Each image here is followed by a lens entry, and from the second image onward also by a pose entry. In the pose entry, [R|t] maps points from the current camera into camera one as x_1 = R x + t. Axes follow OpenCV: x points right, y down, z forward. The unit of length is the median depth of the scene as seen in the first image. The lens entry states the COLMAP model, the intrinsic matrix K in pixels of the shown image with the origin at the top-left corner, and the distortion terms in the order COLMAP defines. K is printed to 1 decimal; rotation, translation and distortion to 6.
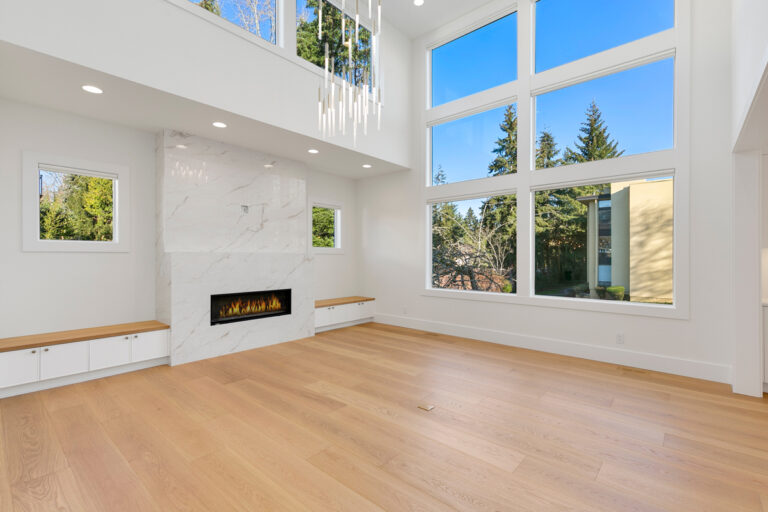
lens RADIAL K [[349.7, 0, 376.2], [0, 349.7, 253.0], [0, 0, 1]] dist [0.023869, 0.000380]
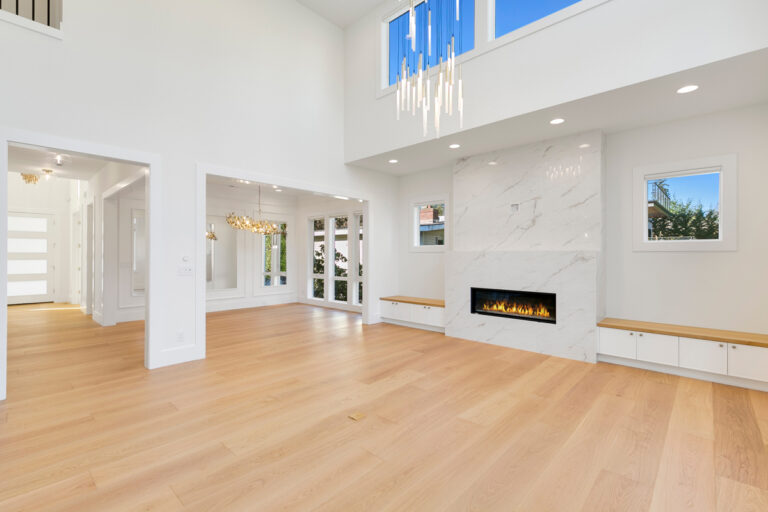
lens RADIAL K [[349.7, 0, 377.4], [0, 349.7, 259.4], [0, 0, 1]] dist [0.023869, 0.000380]
pose [[-0.021181, 0.017820, -0.999617, 0.645659], [0.016952, 0.999704, 0.017462, -0.001570], [0.999632, -0.016576, -0.021477, 0.637793]]
